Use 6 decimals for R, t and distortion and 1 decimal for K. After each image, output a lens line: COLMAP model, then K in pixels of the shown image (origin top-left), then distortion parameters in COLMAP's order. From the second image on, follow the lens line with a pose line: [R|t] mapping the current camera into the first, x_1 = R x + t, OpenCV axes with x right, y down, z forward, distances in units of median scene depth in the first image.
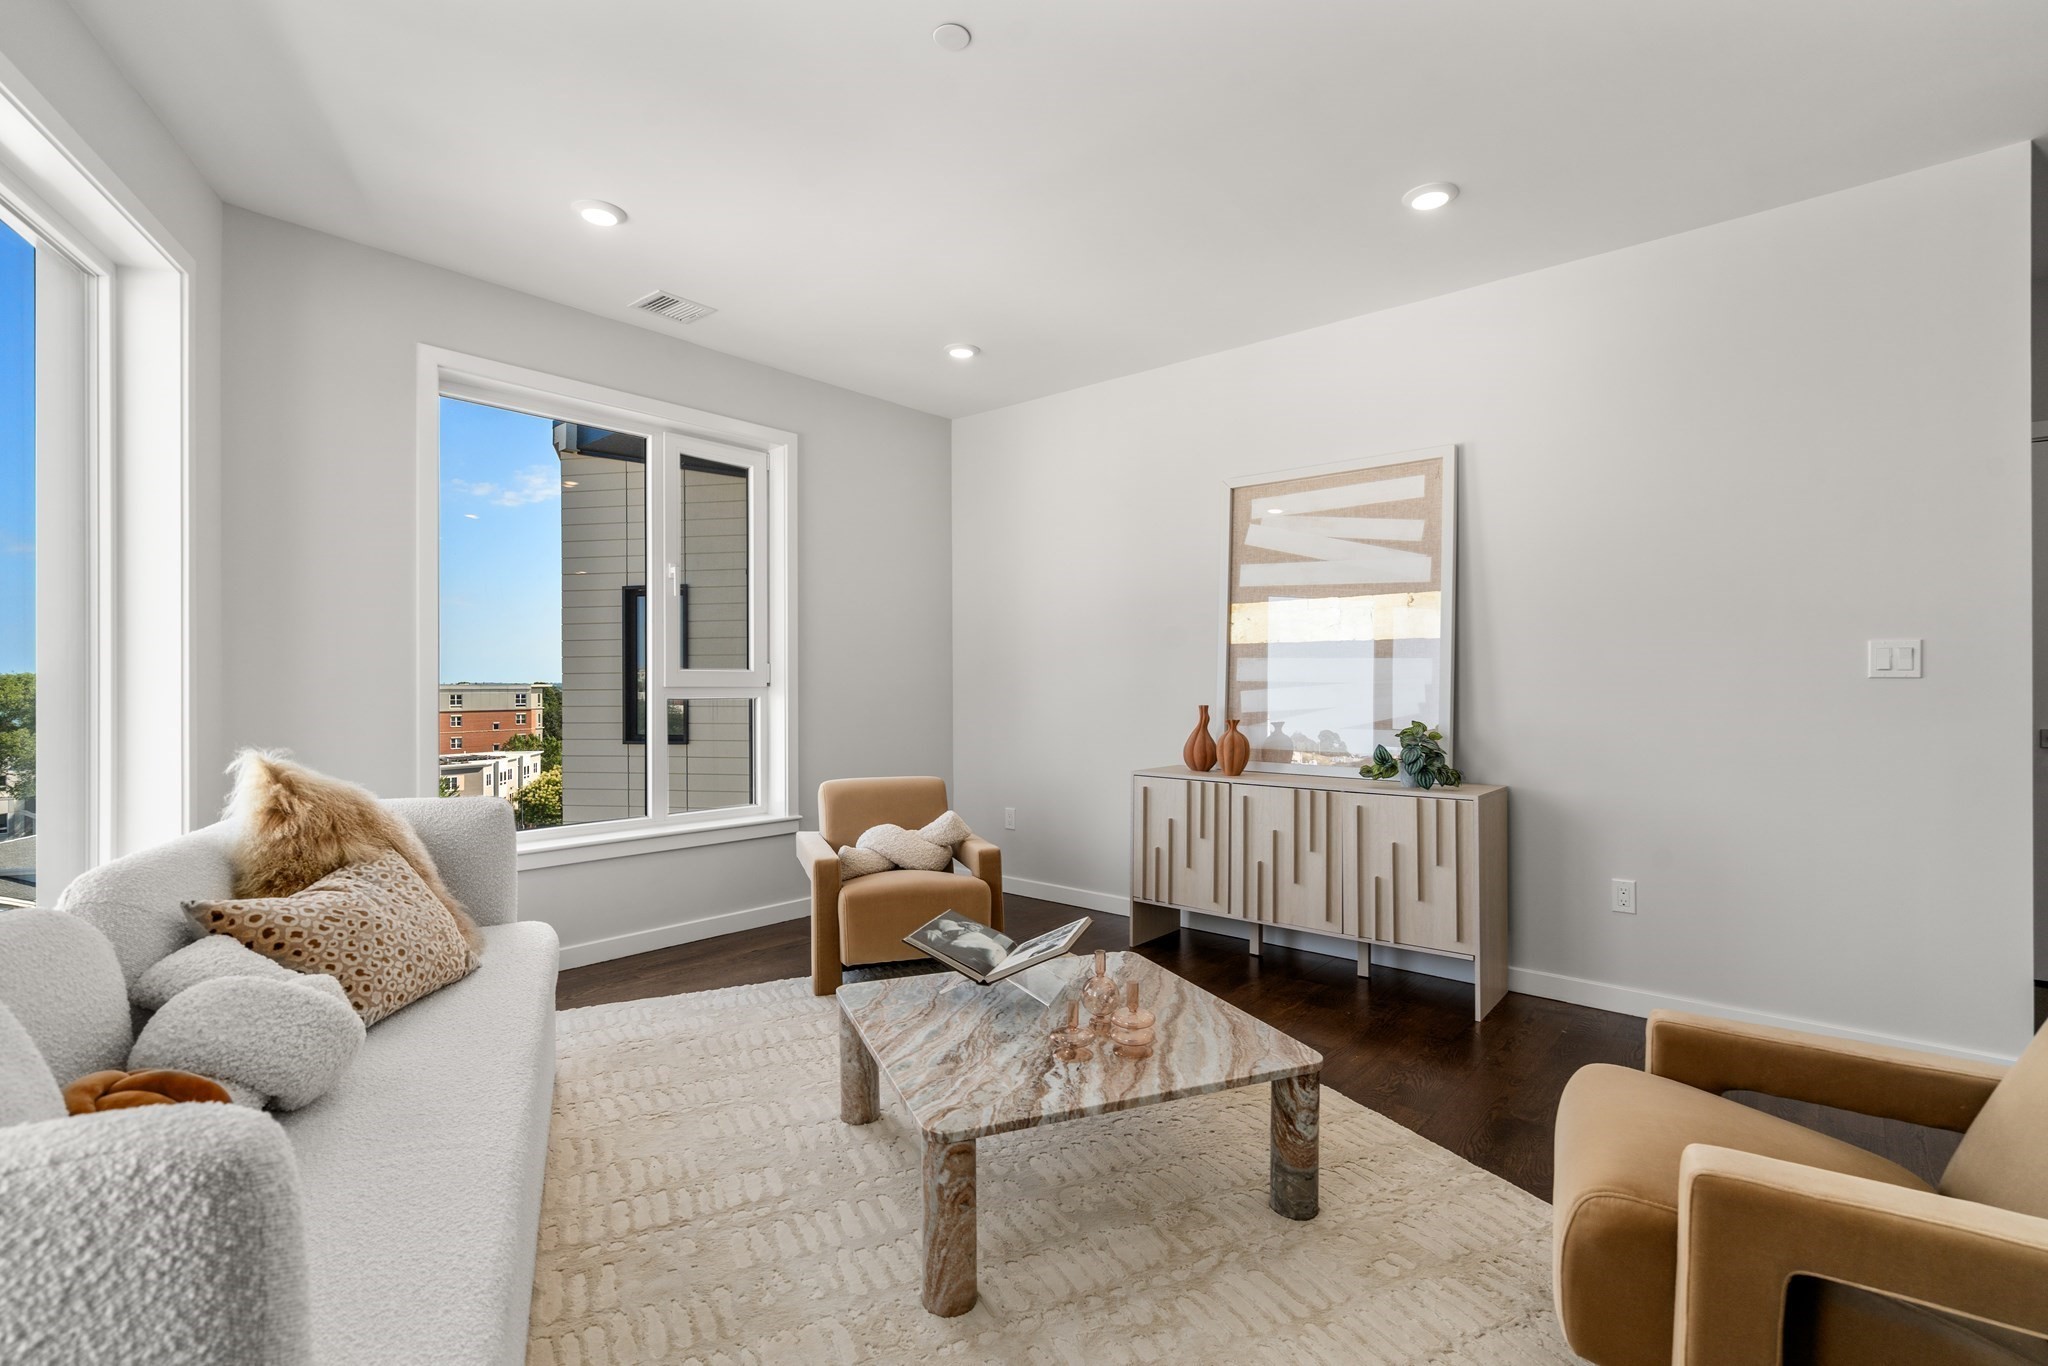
lens RADIAL K [[941.8, 0, 1014.8], [0, 941.8, 679.3], [0, 0, 1]] dist [-0.000457, -0.000244]
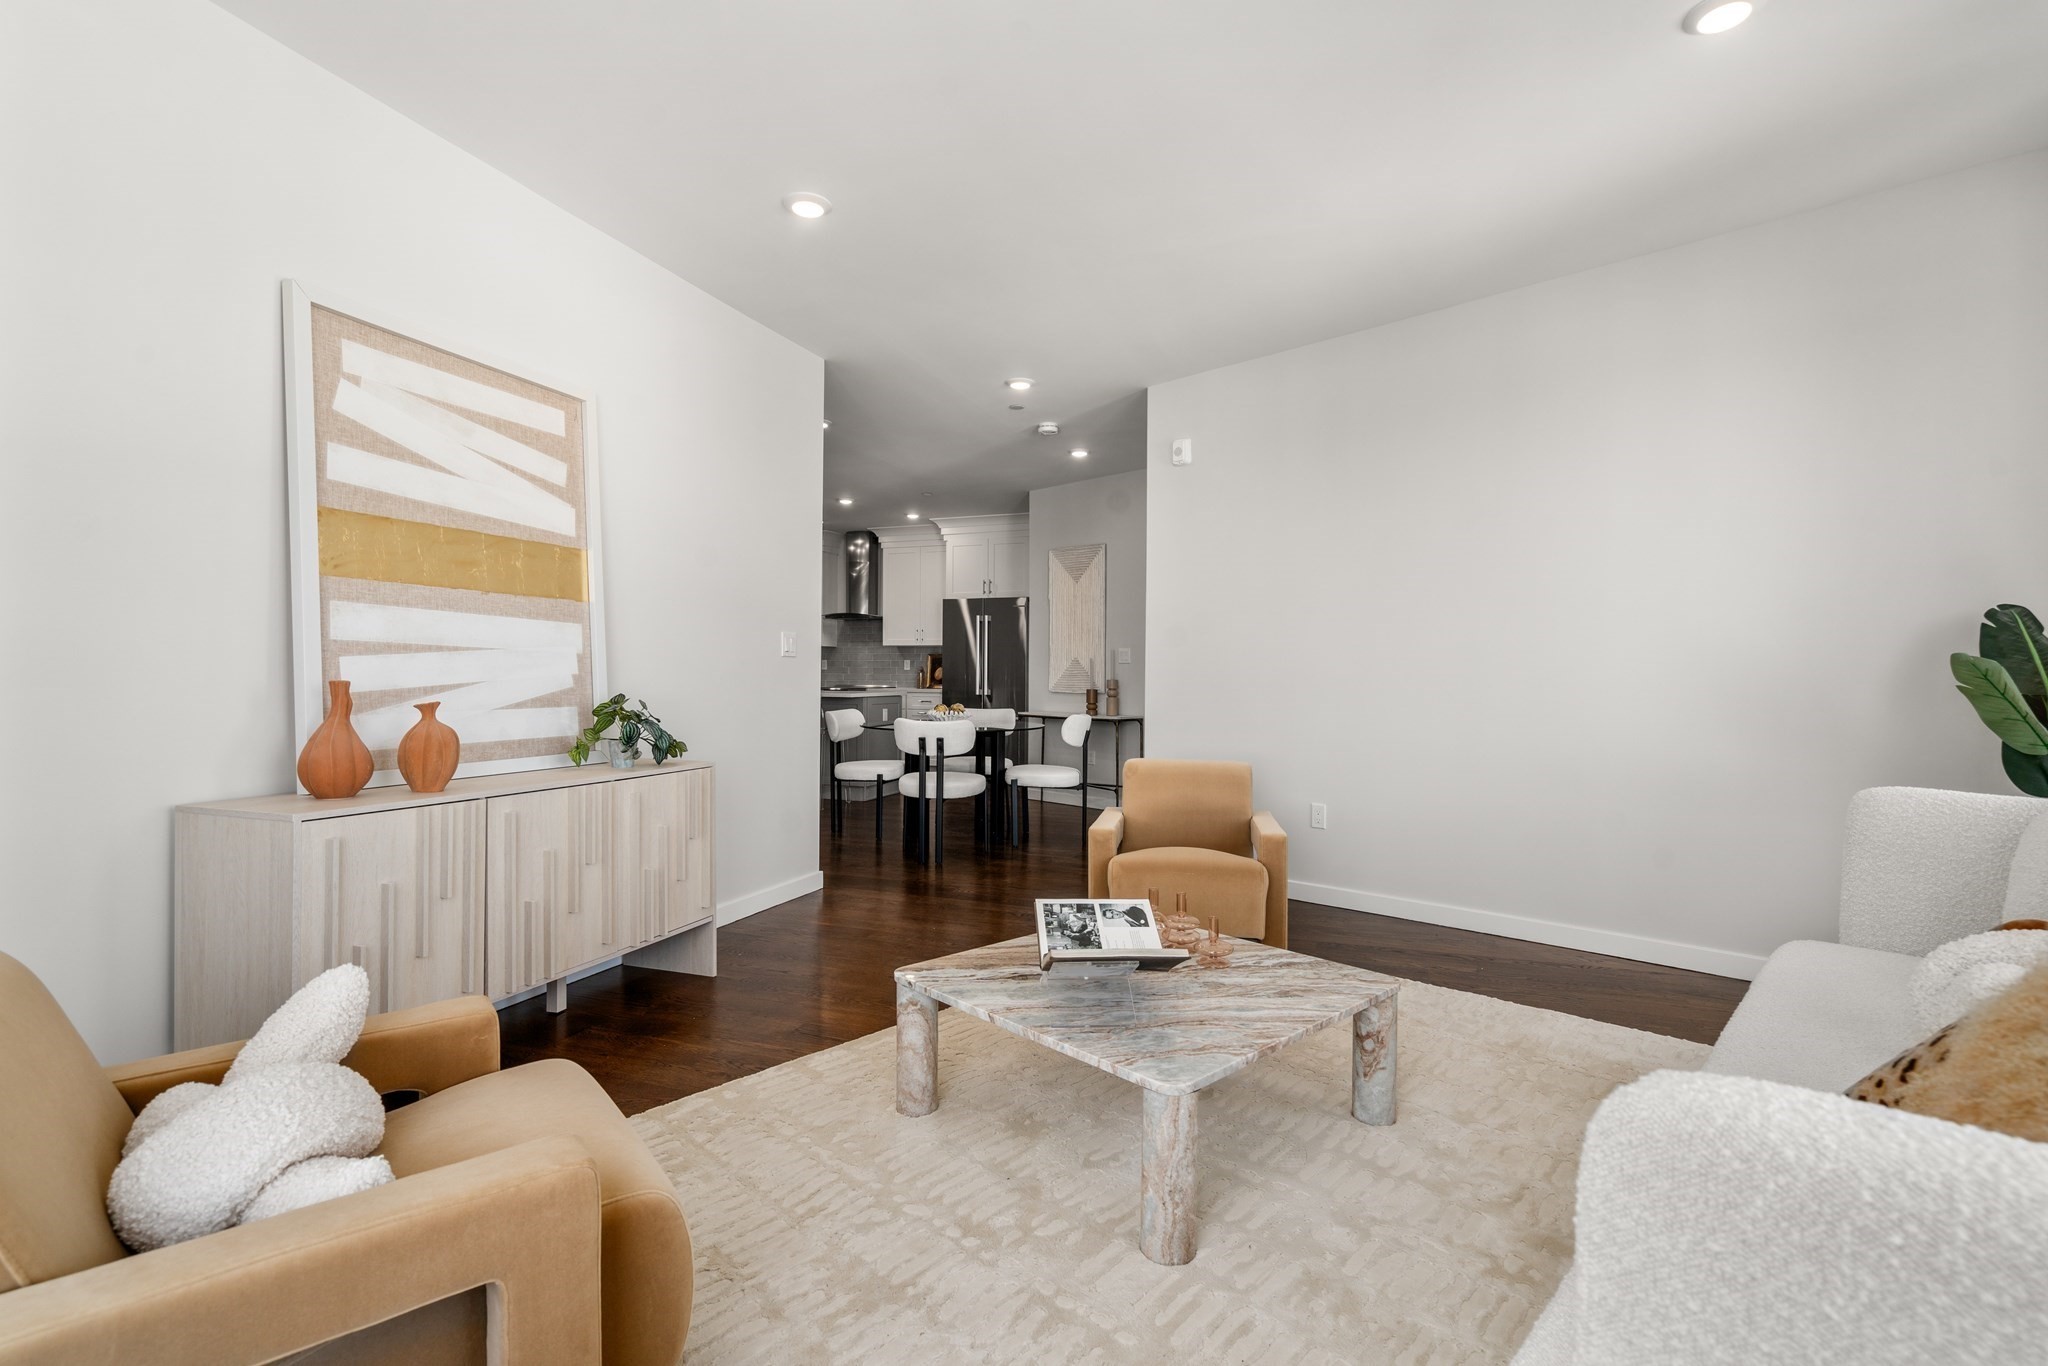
lens RADIAL K [[941.8, 0, 1020.0], [0, 941.8, 684.8], [0, 0, 1]] dist [-0.000457, -0.000244]
pose [[-0.361829, -0.009418, 0.932197, -0.530816], [-0.011095, 0.999922, 0.005796, 0.024939], [-0.932178, -0.008246, -0.361905, 0.925756]]
